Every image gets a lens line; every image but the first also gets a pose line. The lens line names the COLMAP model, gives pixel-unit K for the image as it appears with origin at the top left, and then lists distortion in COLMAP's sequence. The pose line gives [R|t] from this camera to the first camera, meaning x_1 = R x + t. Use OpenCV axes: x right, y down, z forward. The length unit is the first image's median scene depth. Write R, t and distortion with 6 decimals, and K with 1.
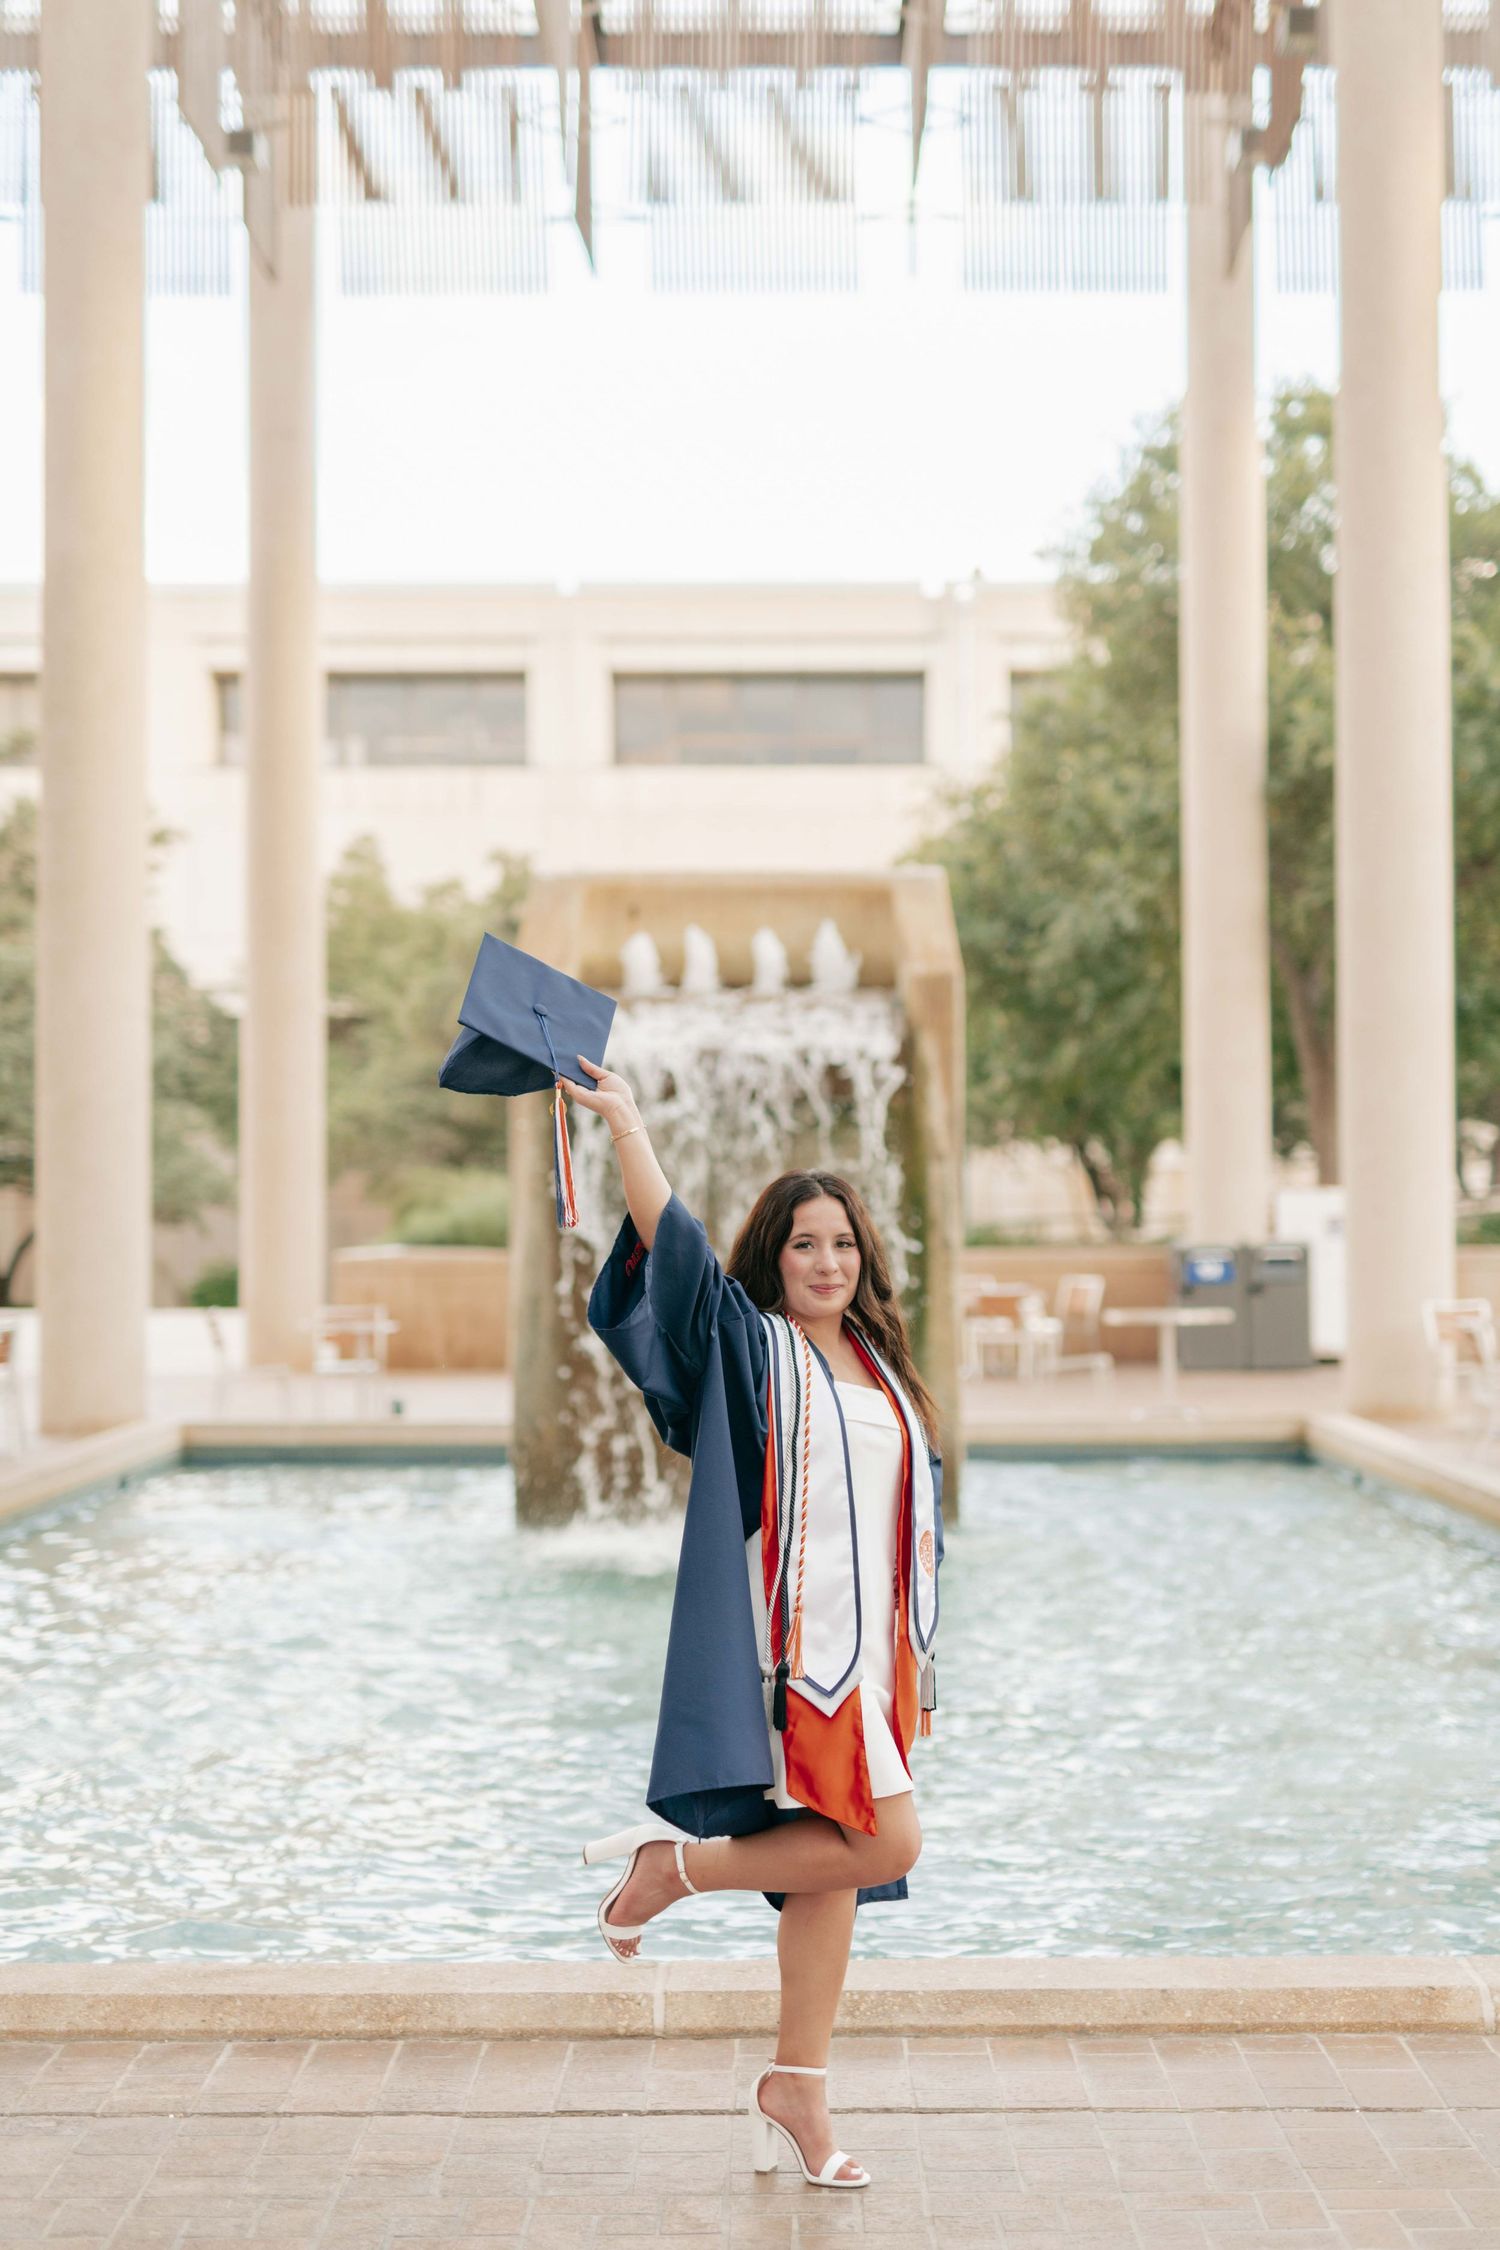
lens RADIAL K [[3238.9, 0, 750.0], [0, 3238.9, 1125.0], [0, 0, 1]] dist [-0.006134, 0.013794]
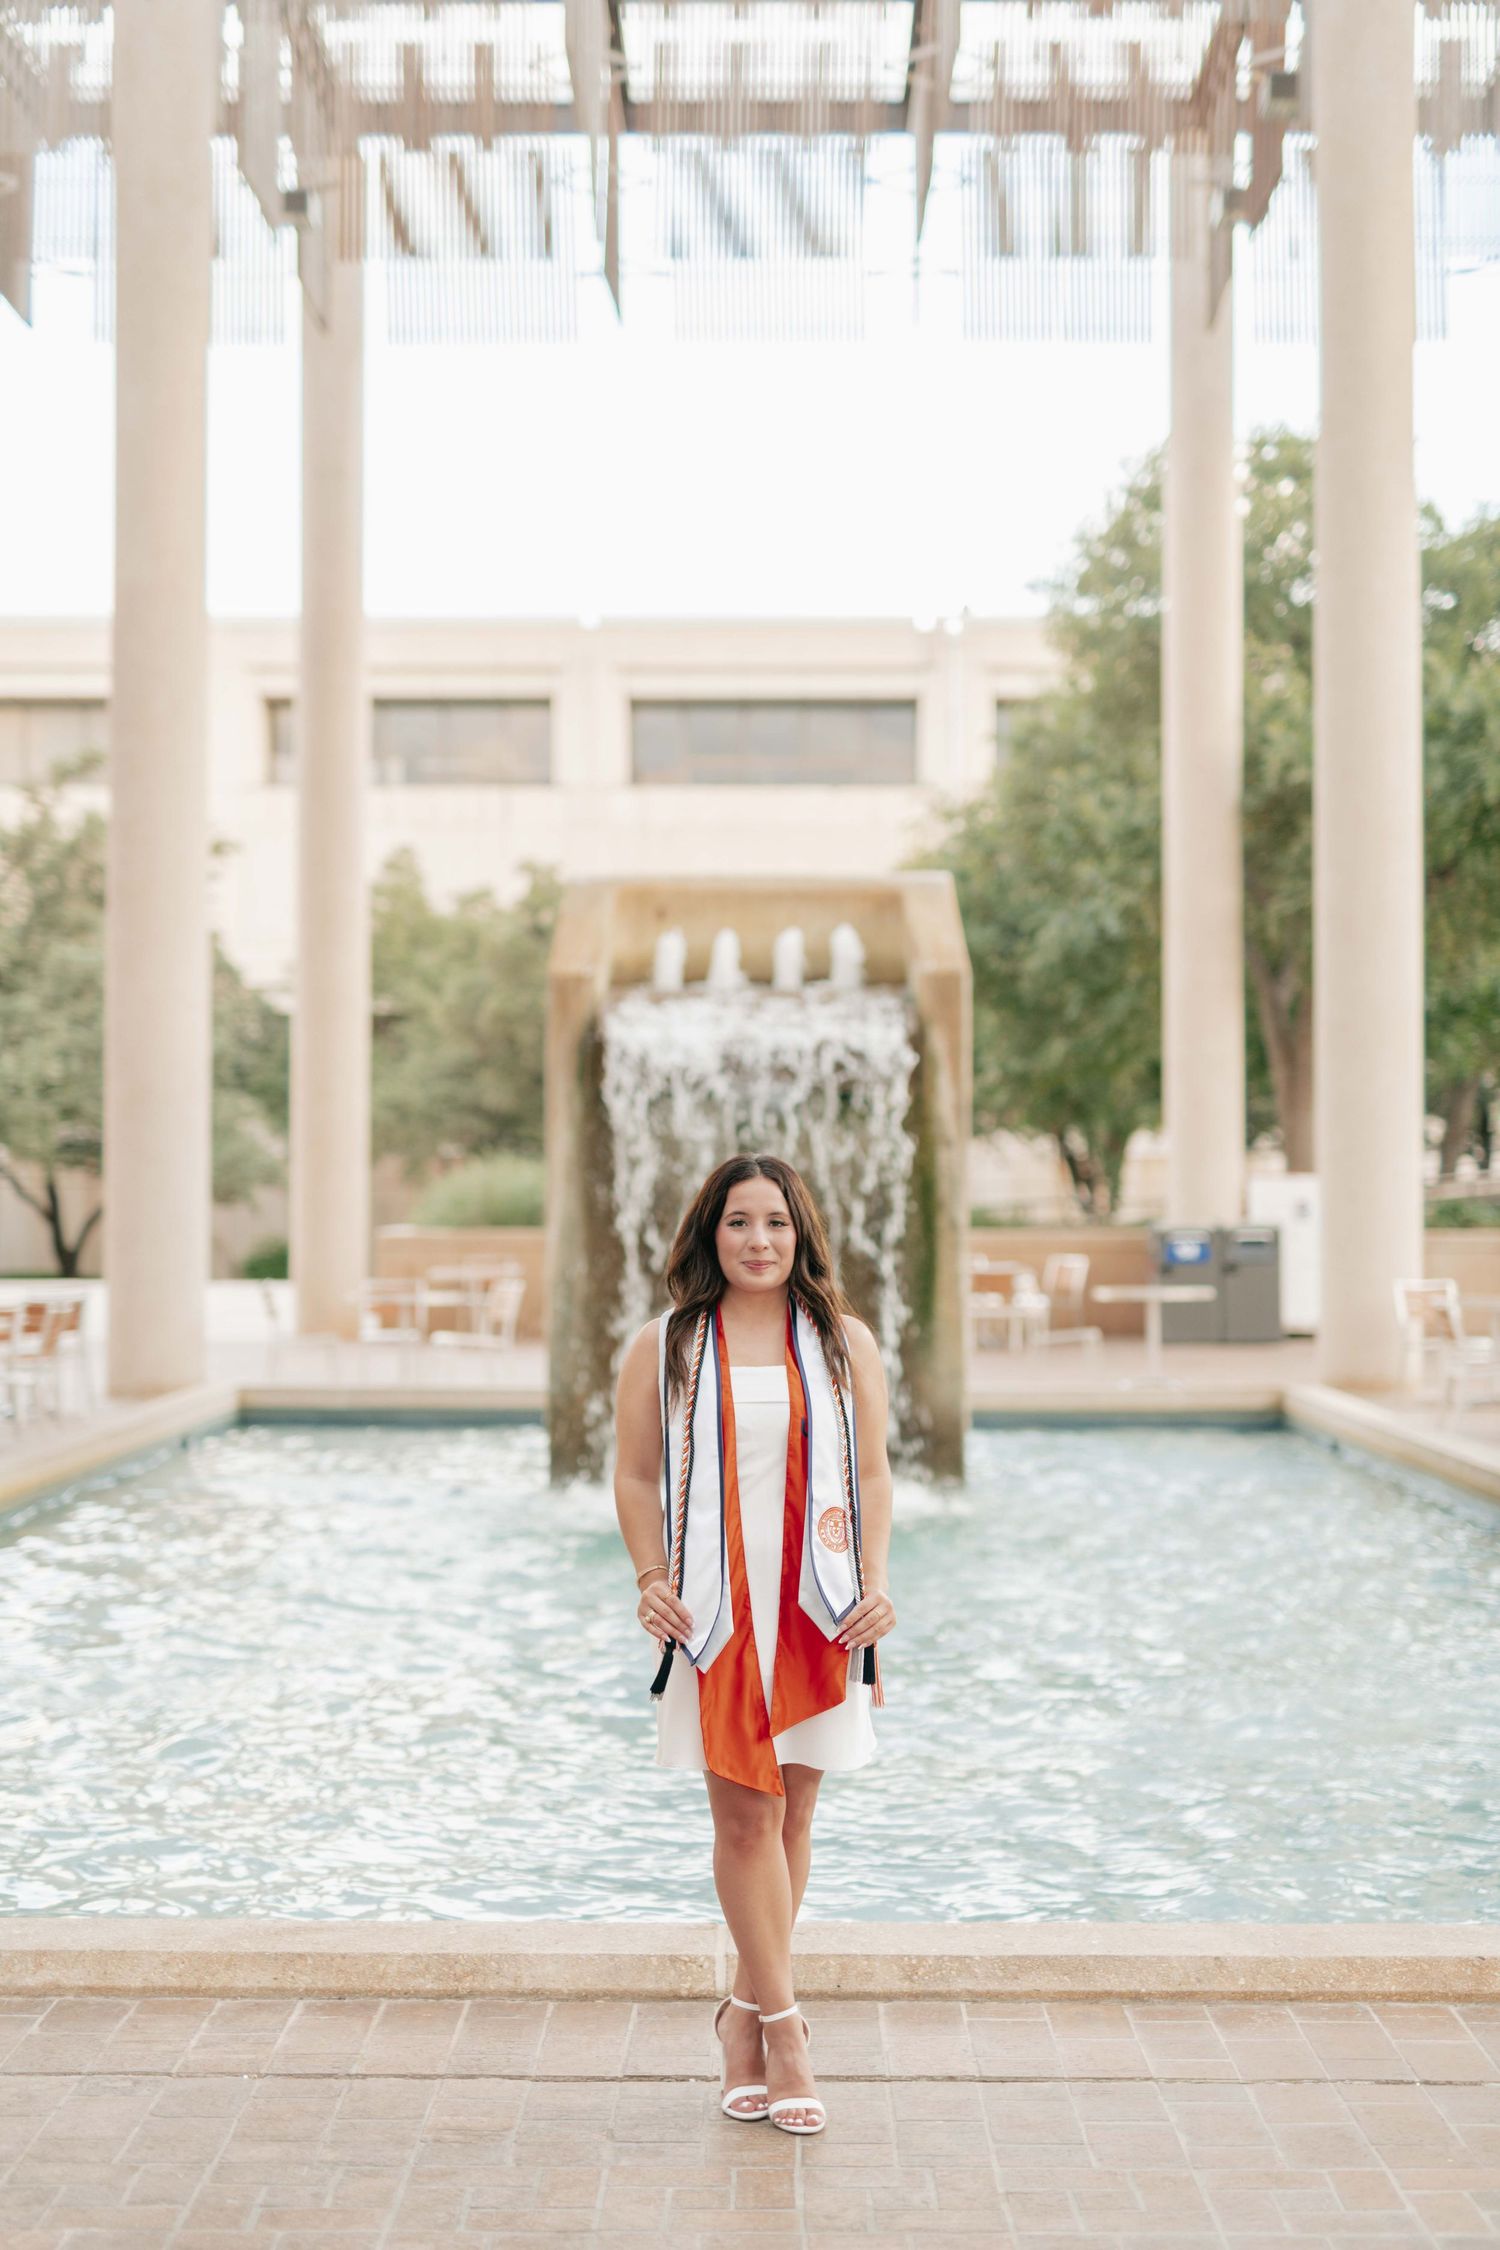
lens RADIAL K [[3393.4, 0, 806.7], [0, 3393.4, 1116.8], [0, 0, 1]] dist [-0.007301, 0.014620]
pose [[0.999799, 0.004929, -0.019413, 0.035961], [-0.004798, 0.999965, 0.006796, -0.006622], [0.019445, -0.006701, 0.999788, -0.127965]]
